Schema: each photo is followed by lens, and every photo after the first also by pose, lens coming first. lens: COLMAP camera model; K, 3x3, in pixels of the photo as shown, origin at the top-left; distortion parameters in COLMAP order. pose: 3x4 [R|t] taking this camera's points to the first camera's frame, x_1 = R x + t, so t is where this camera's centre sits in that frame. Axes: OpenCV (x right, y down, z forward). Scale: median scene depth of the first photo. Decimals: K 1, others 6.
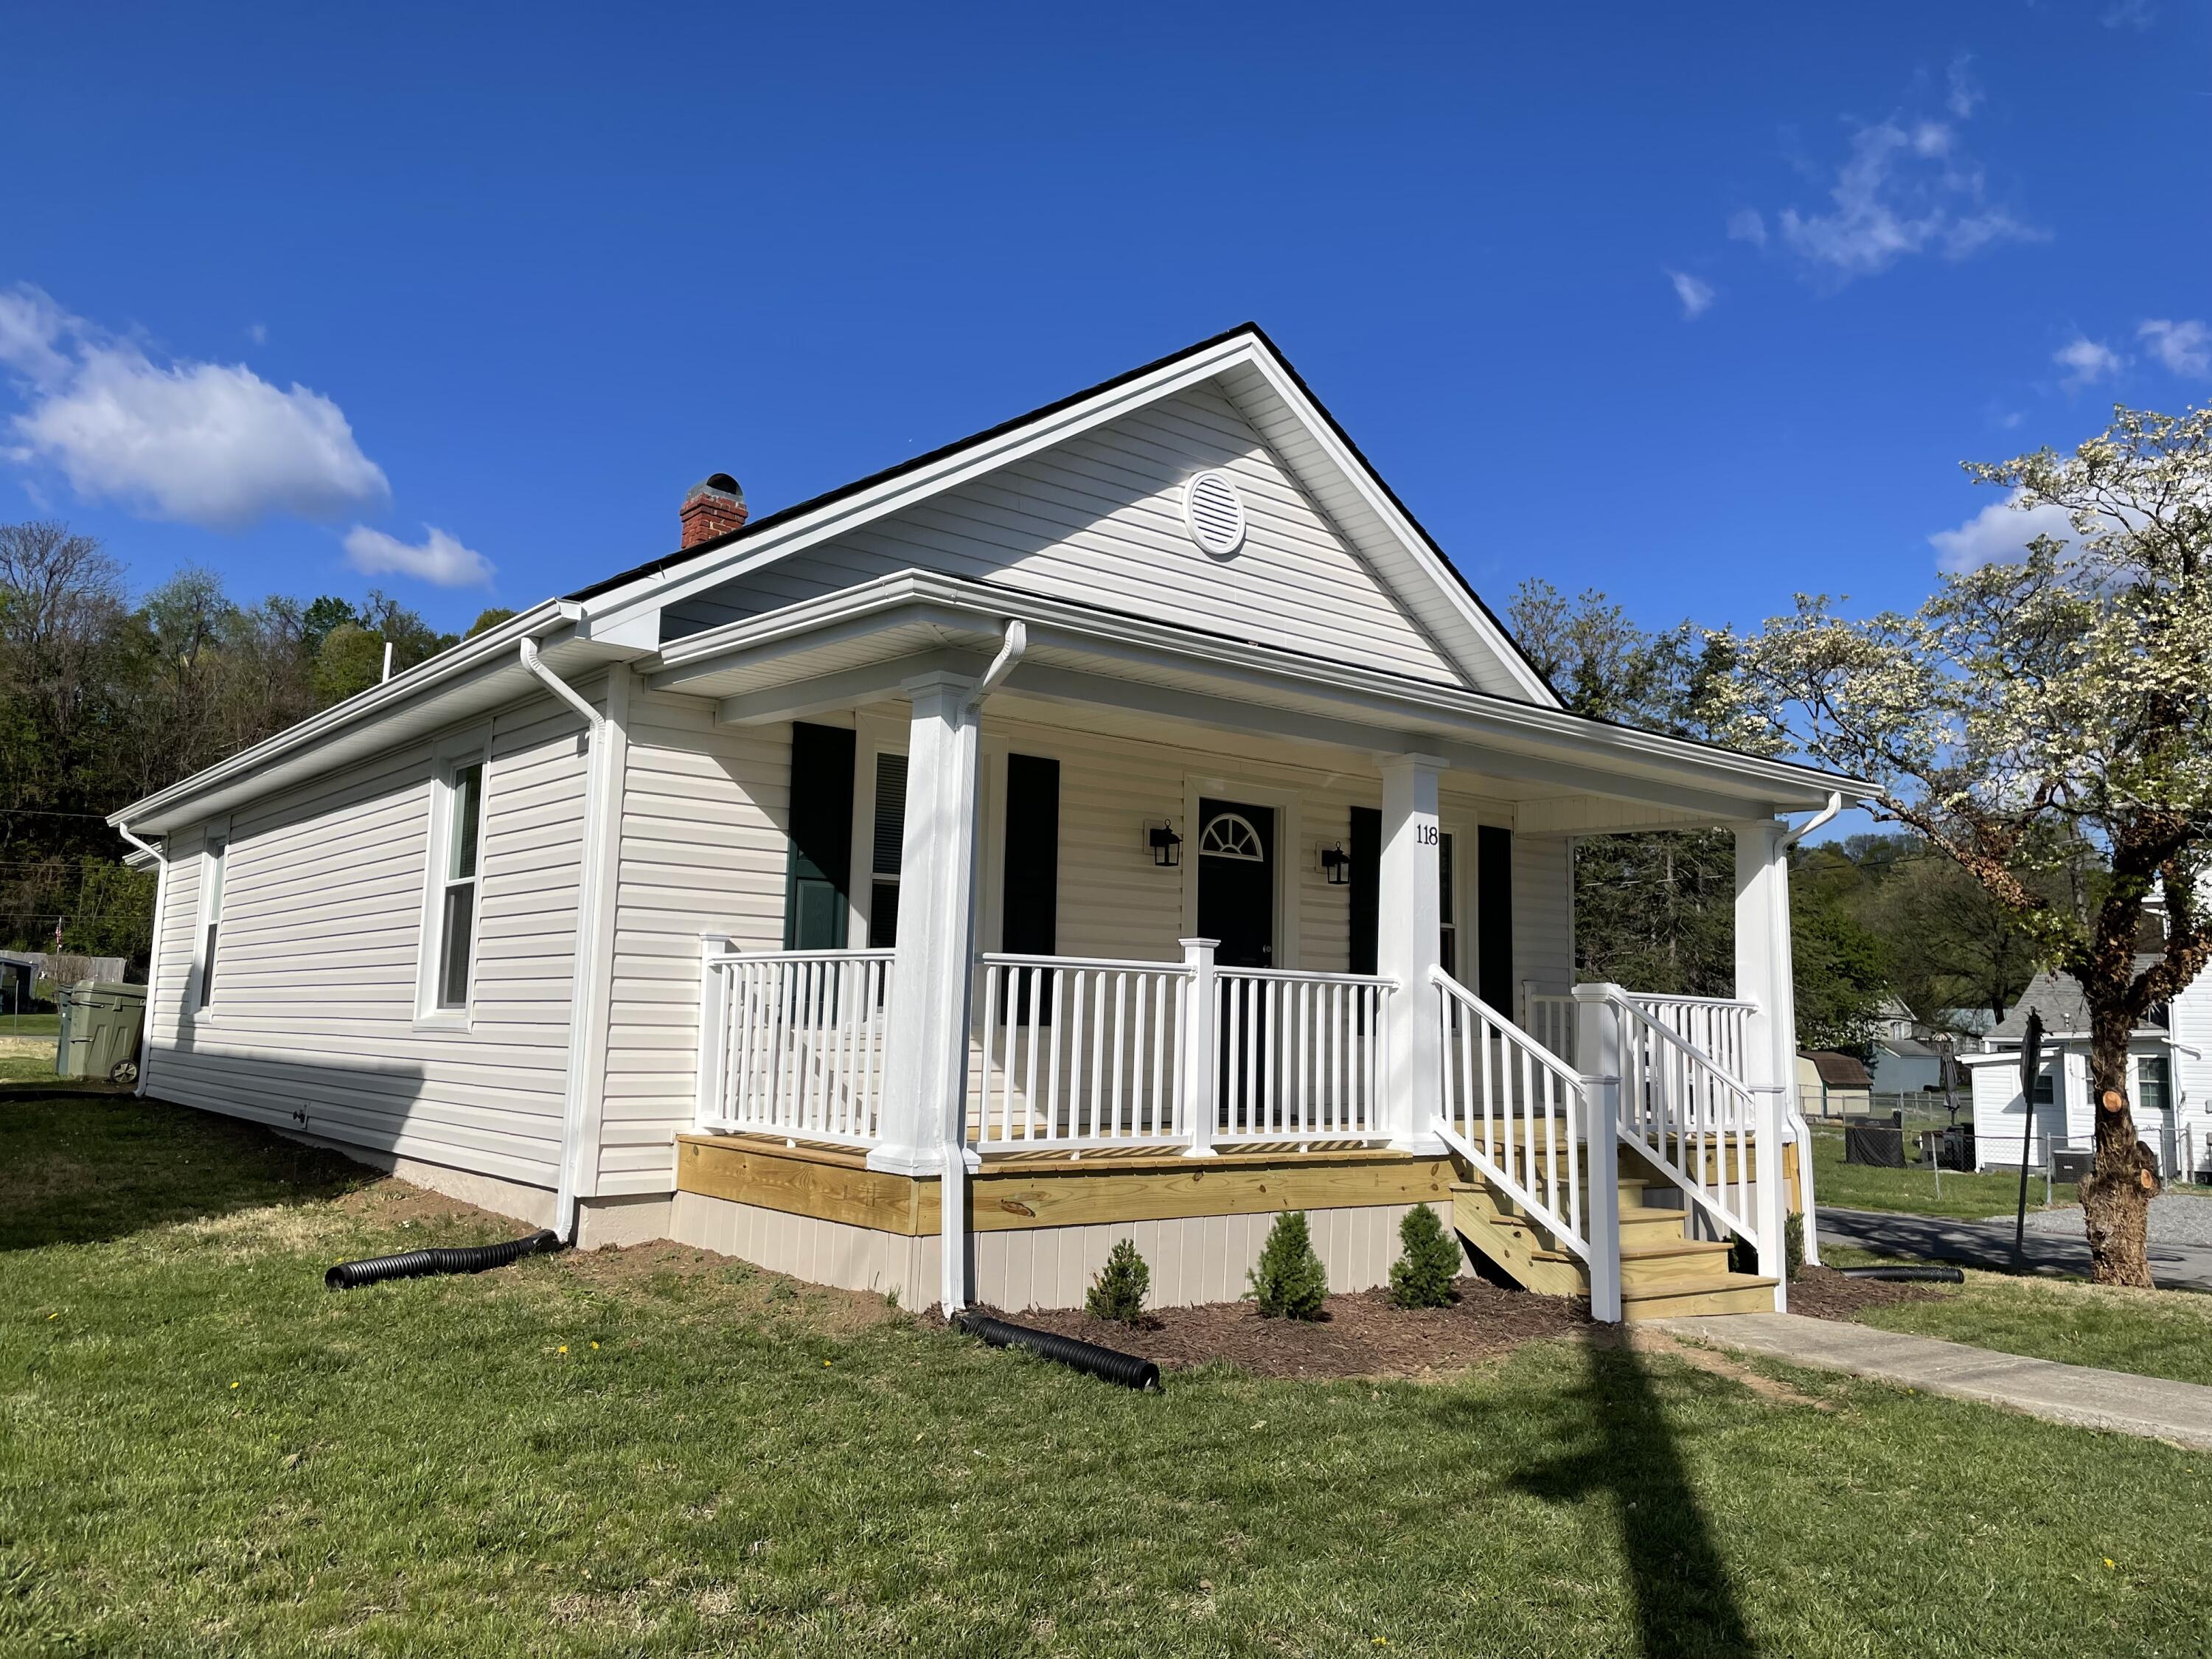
lens RADIAL K [[1677.3, 0, 1117.9], [0, 1677.3, 815.8], [0, 0, 1]] dist [0.078616, -0.104364]
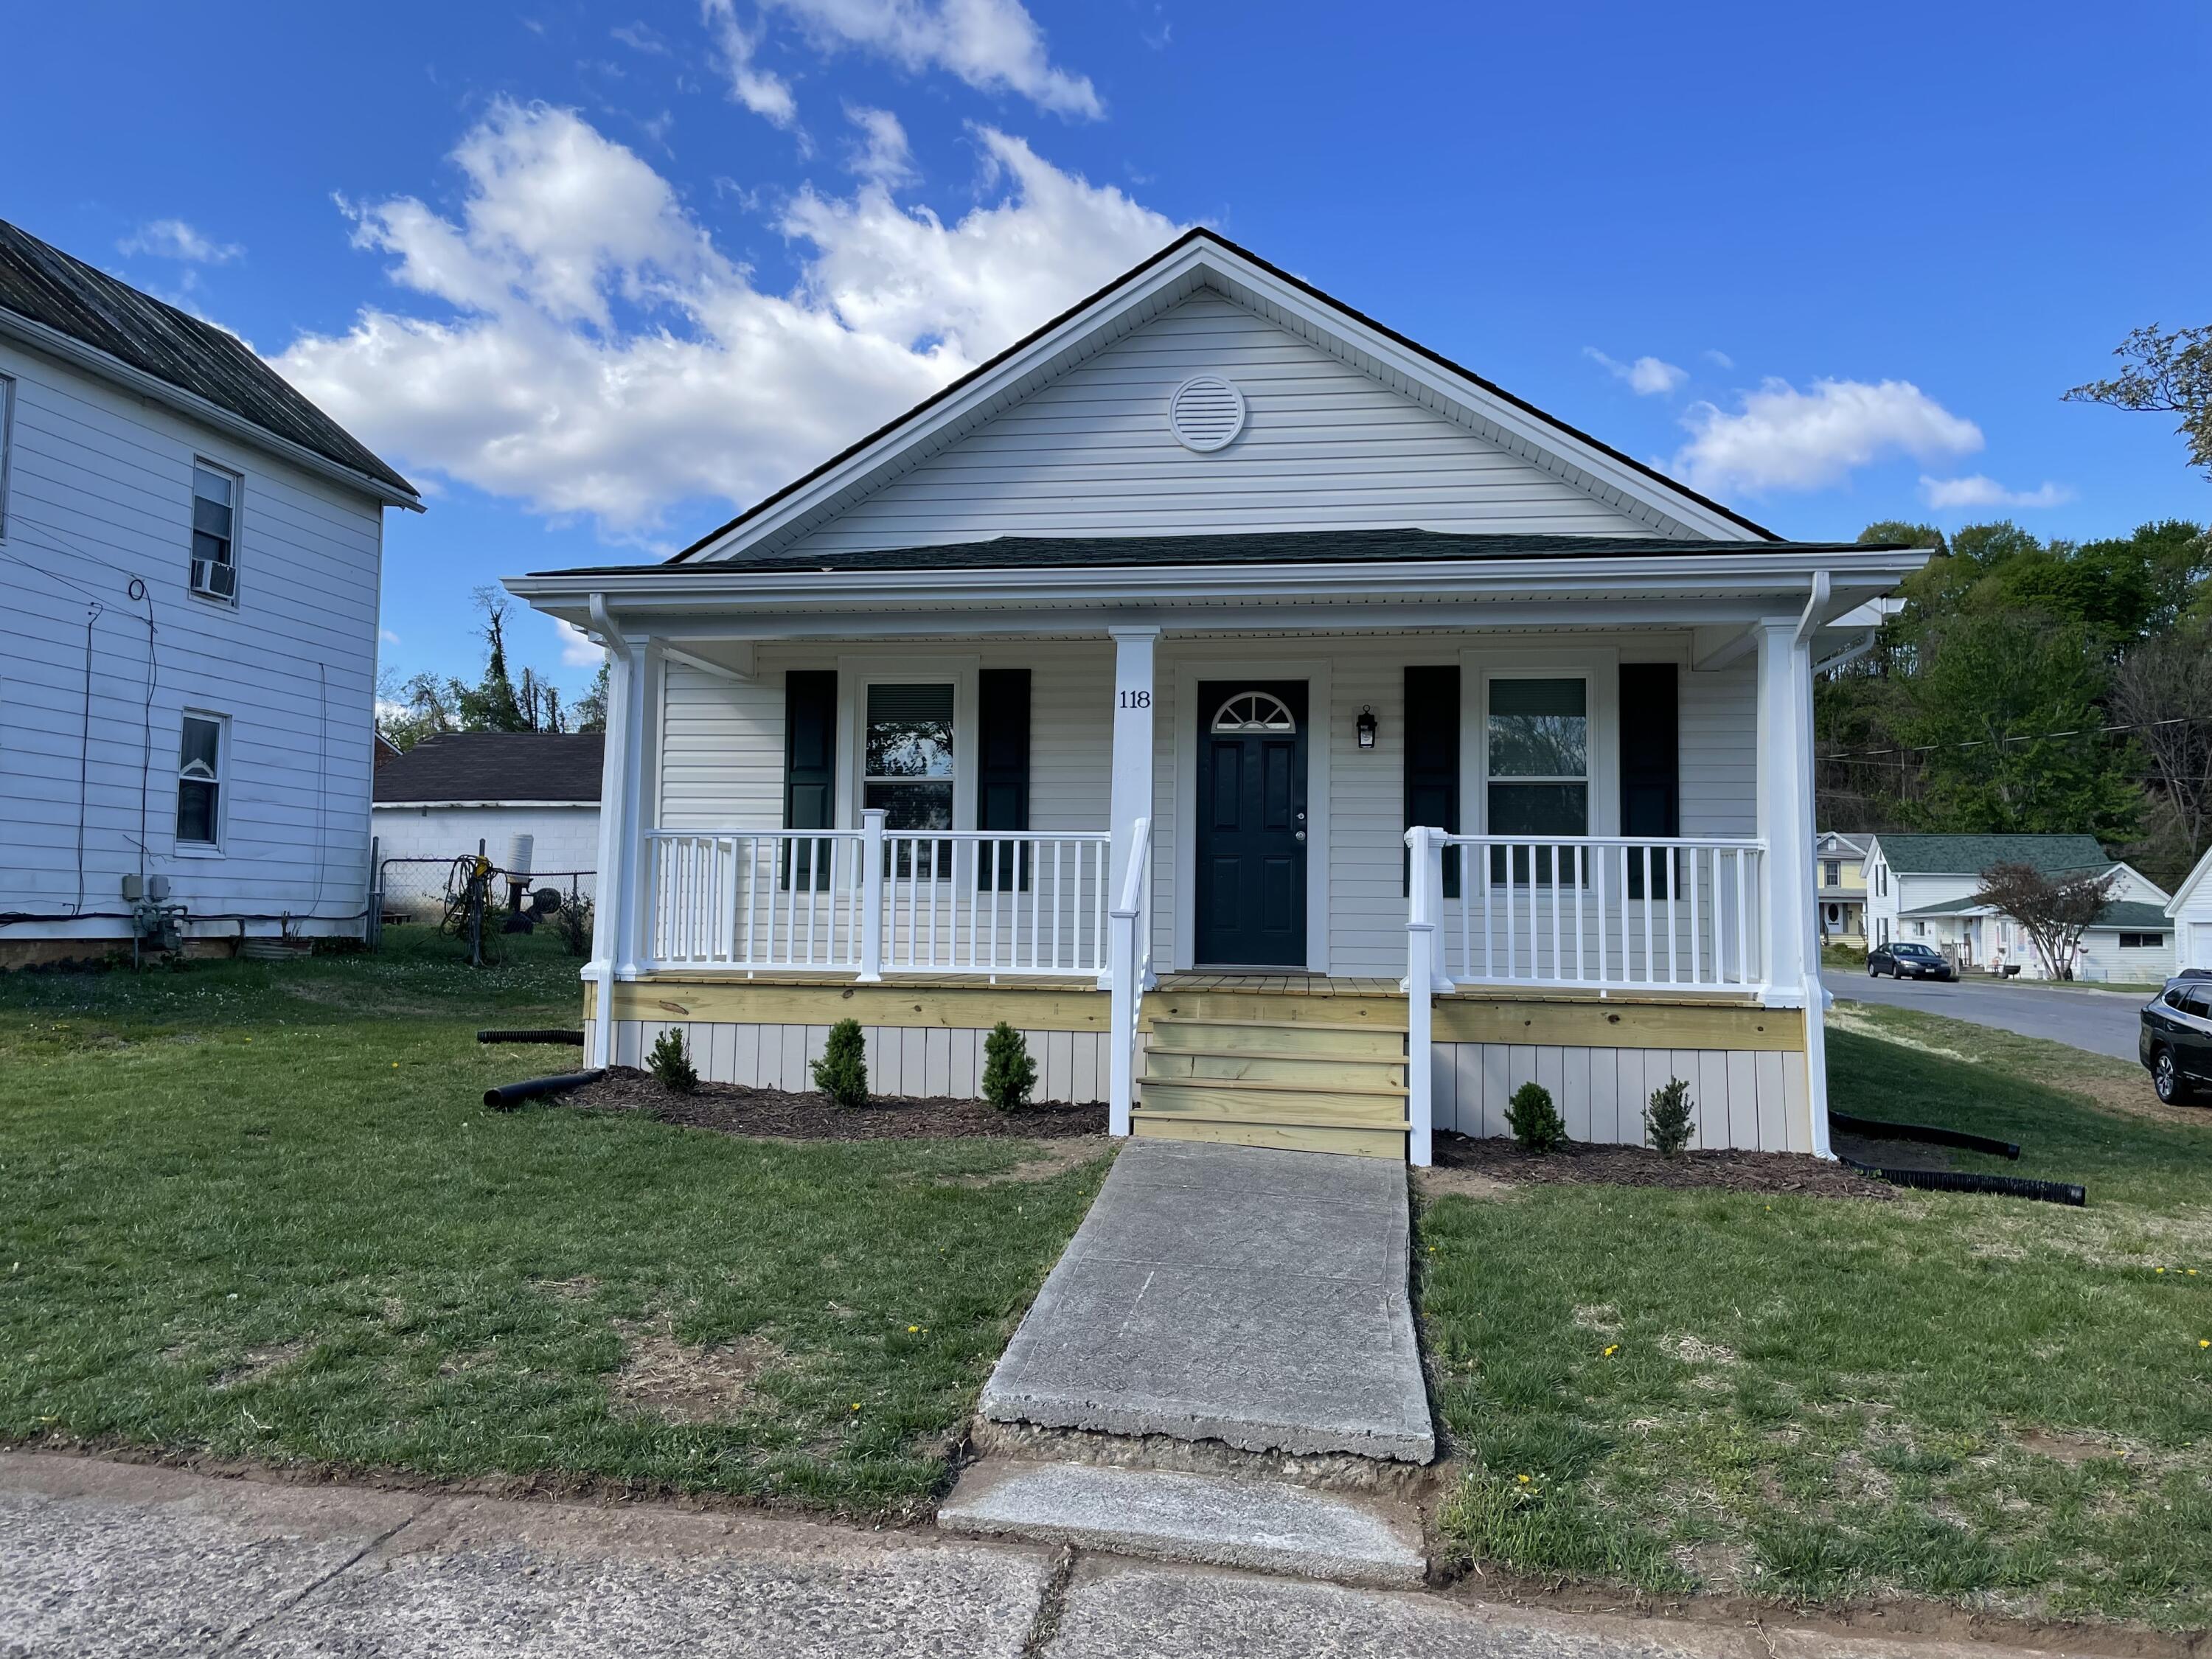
lens RADIAL K [[1677.3, 0, 1117.9], [0, 1677.3, 815.8], [0, 0, 1]] dist [0.078616, -0.104364]
pose [[0.661299, -0.066554, -0.747164, 0.992203], [0.096945, 0.995286, -0.002851, 0.090209], [0.743832, -0.070549, 0.664633, 0.277569]]
